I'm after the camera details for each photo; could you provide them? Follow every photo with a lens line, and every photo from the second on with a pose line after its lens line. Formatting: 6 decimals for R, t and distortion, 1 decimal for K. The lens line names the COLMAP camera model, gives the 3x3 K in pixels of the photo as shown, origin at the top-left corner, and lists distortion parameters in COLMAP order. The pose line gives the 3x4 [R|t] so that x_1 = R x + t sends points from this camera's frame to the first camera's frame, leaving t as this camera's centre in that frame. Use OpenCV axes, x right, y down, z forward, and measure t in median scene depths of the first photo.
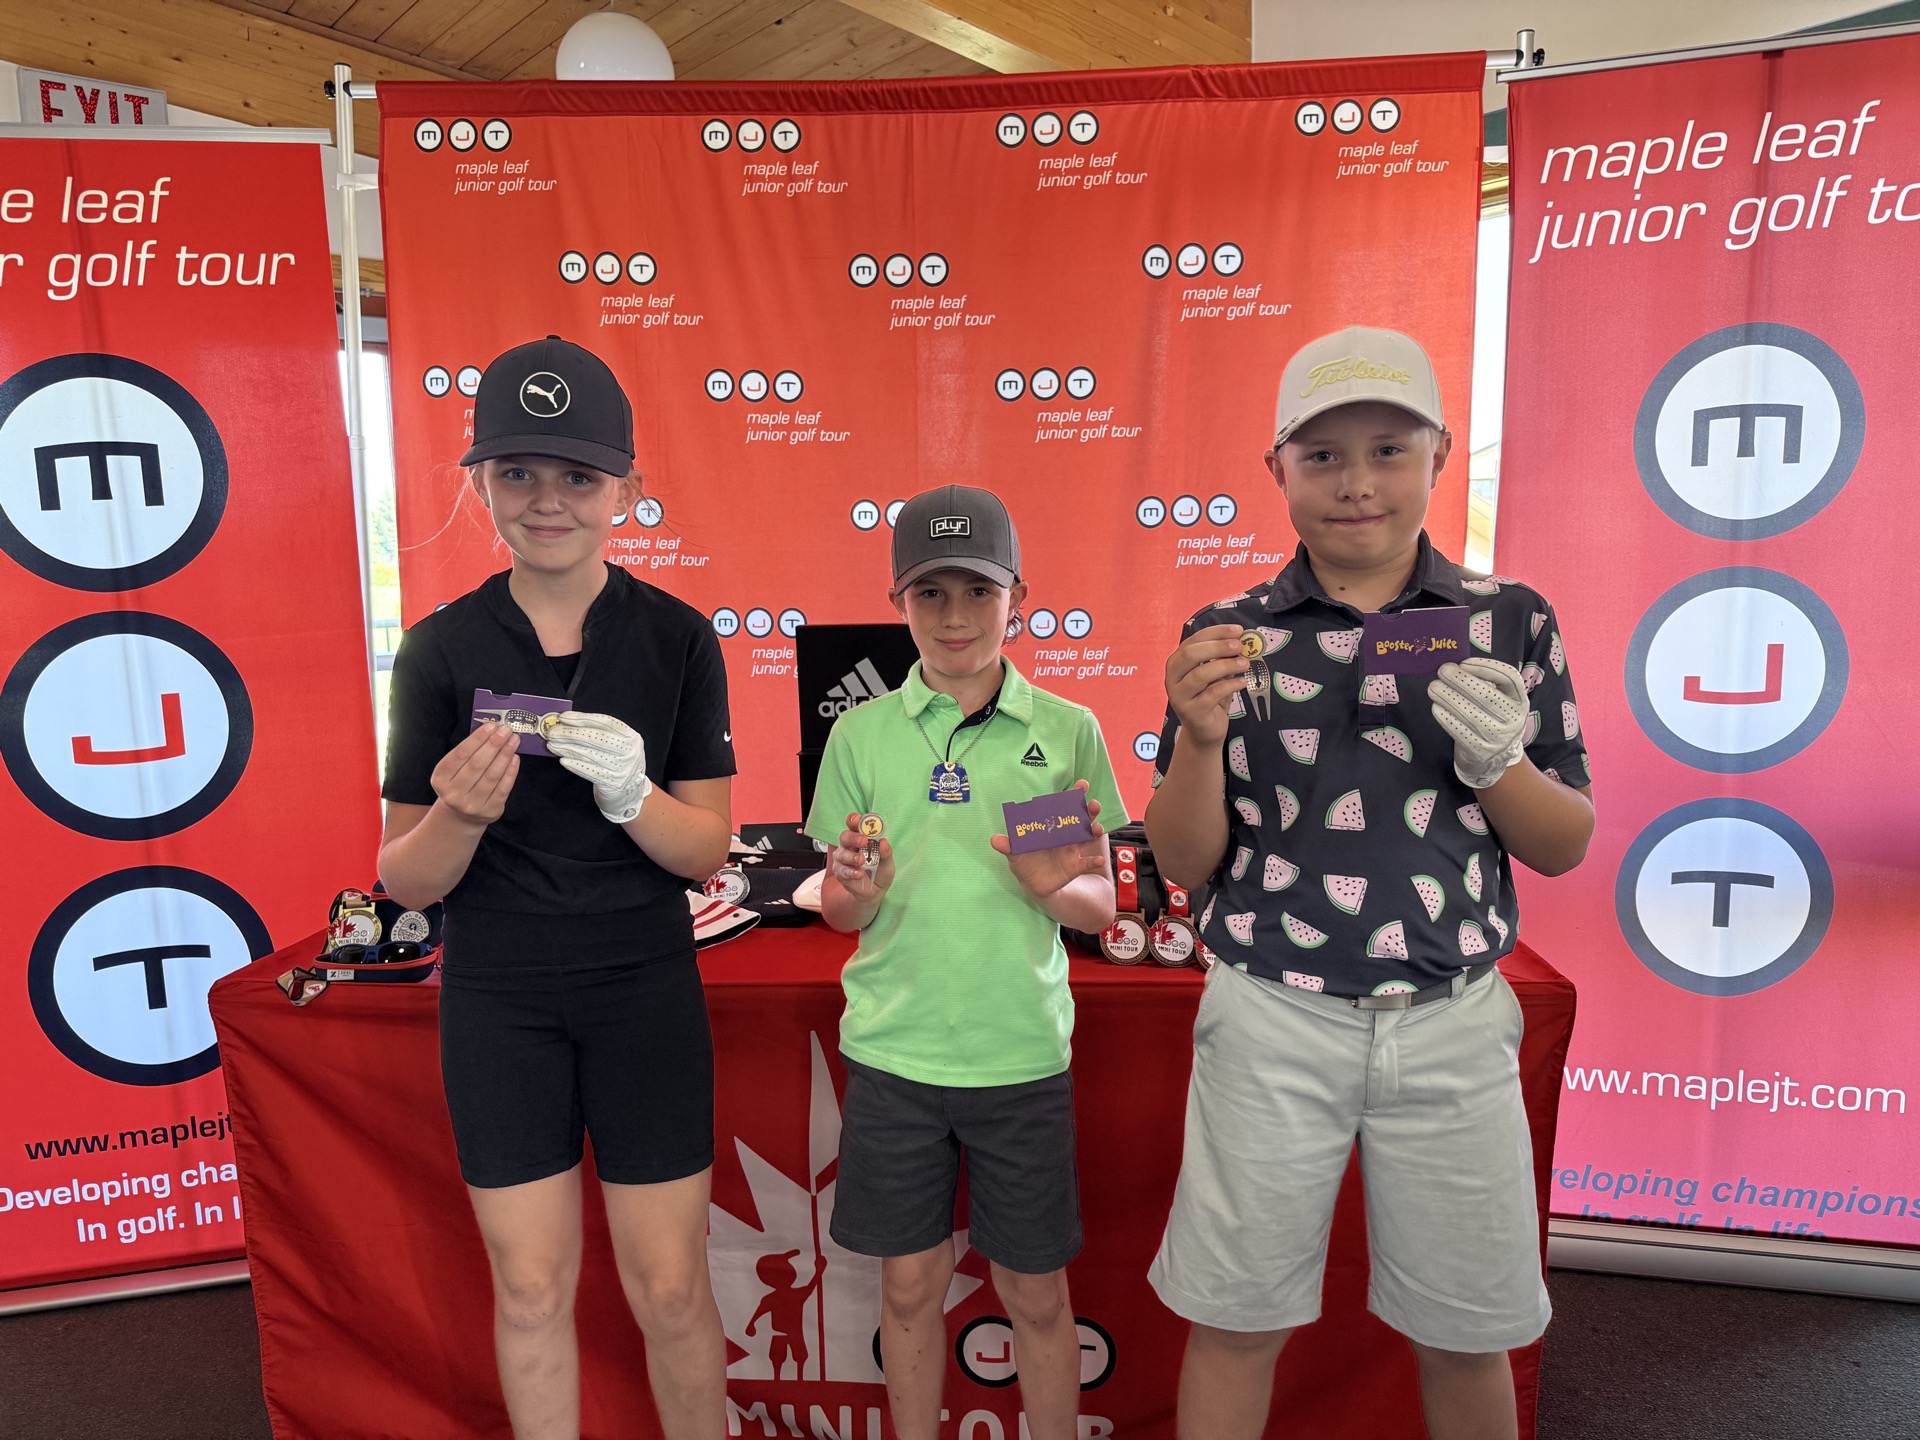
lens RADIAL K [[1302.2, 0, 973.8], [0, 1302.2, 718.8], [0, 0, 1]] dist [-0.005434, -0.012144]
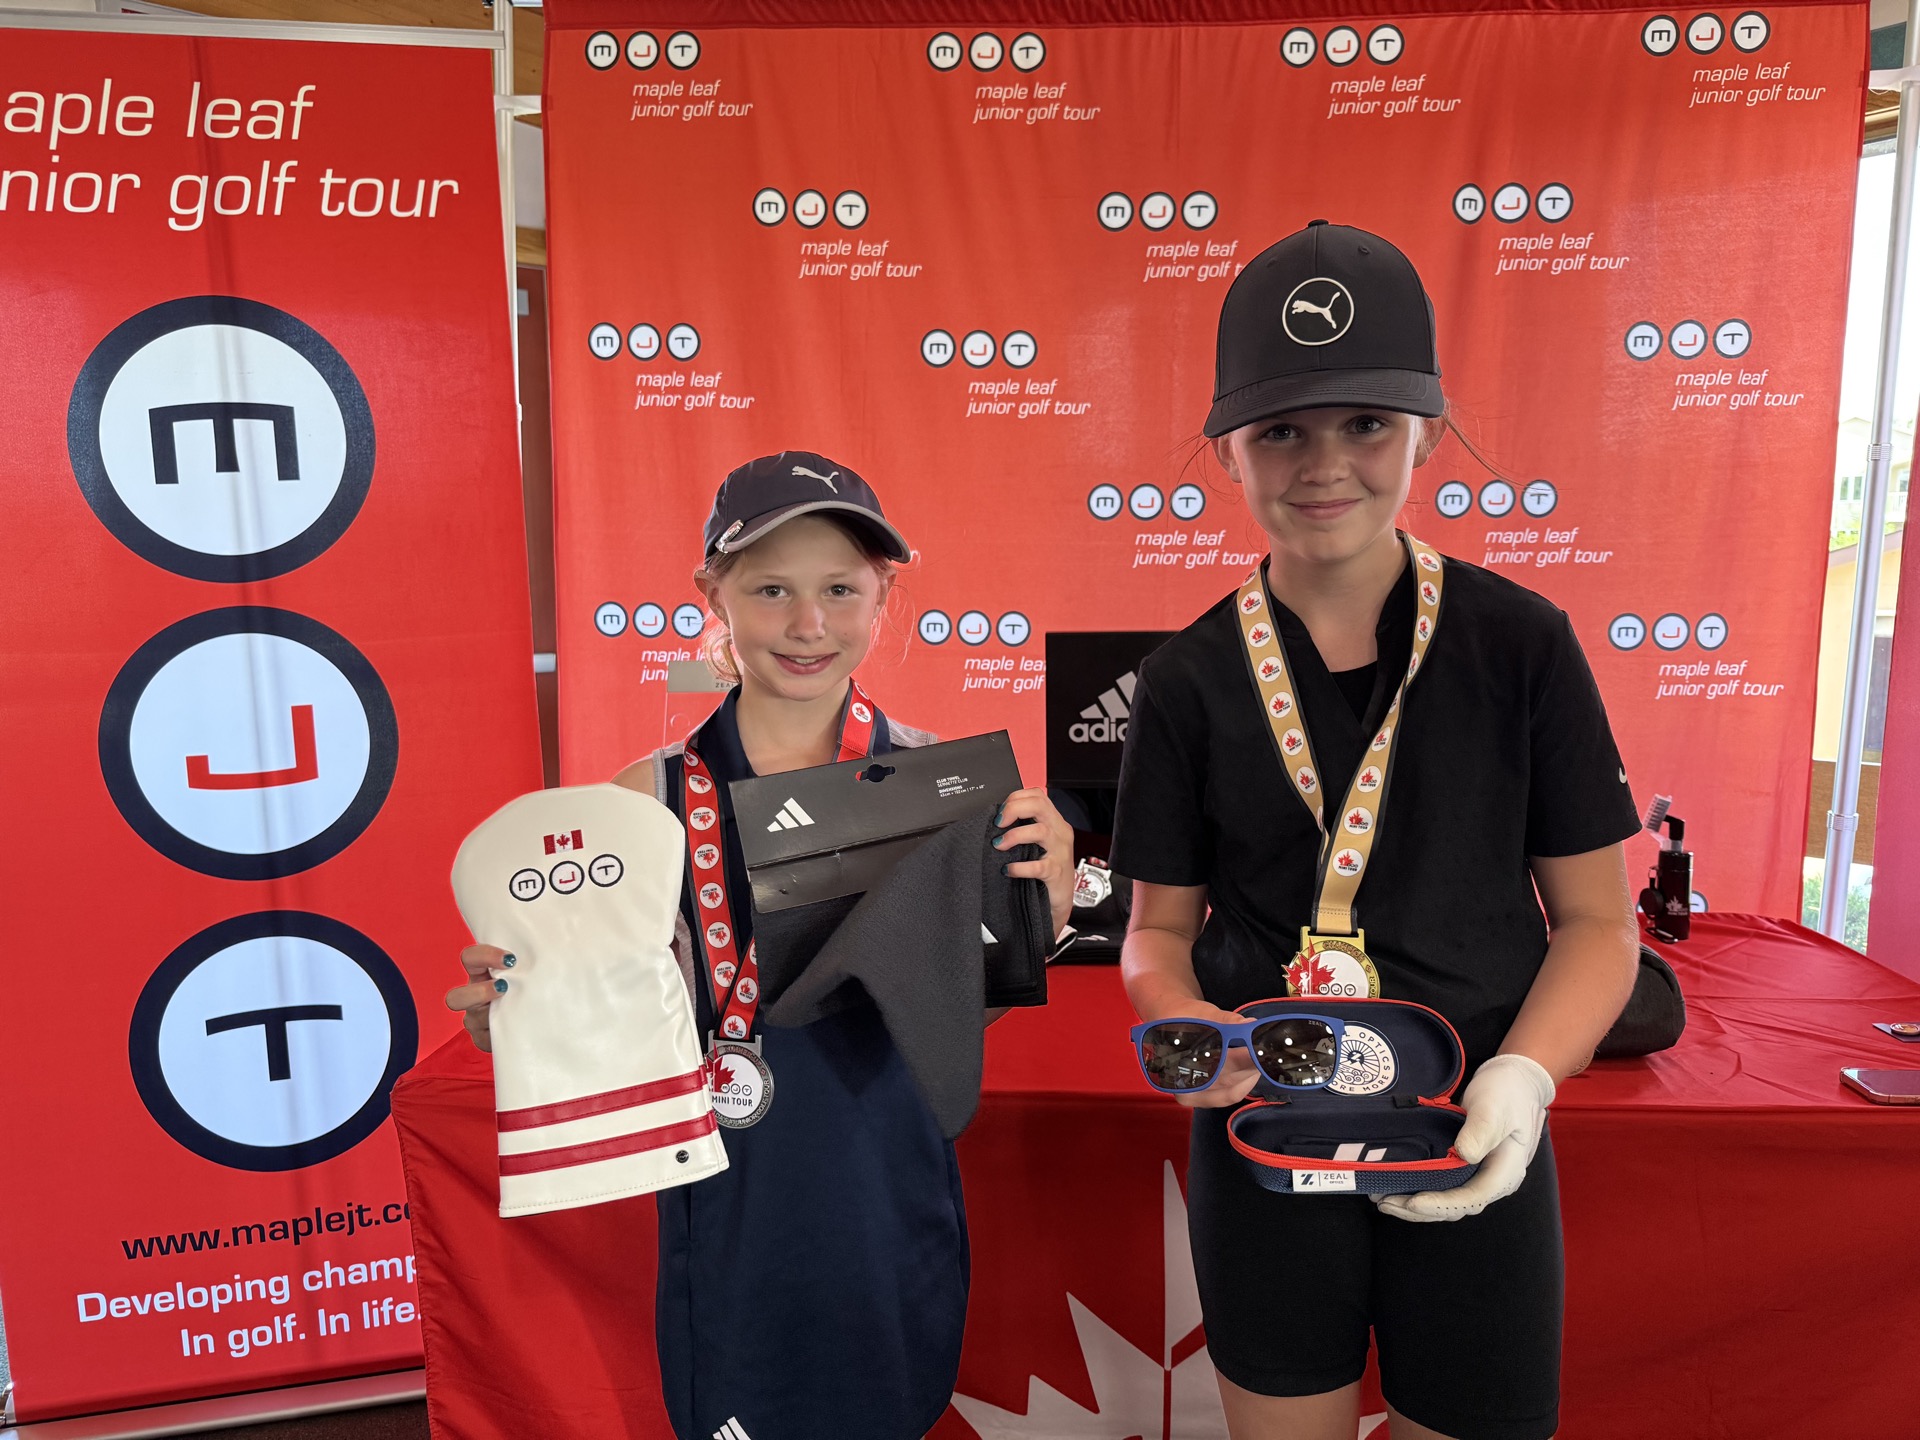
lens RADIAL K [[1302.2, 0, 952.5], [0, 1302.2, 720.7], [0, 0, 1]] dist [-0.005434, -0.012144]
pose [[0.999810, 0.012477, -0.014953, -0.182668], [-0.012516, 0.999918, -0.002525, -0.012323], [0.014920, 0.002712, 0.999885, 0.163881]]
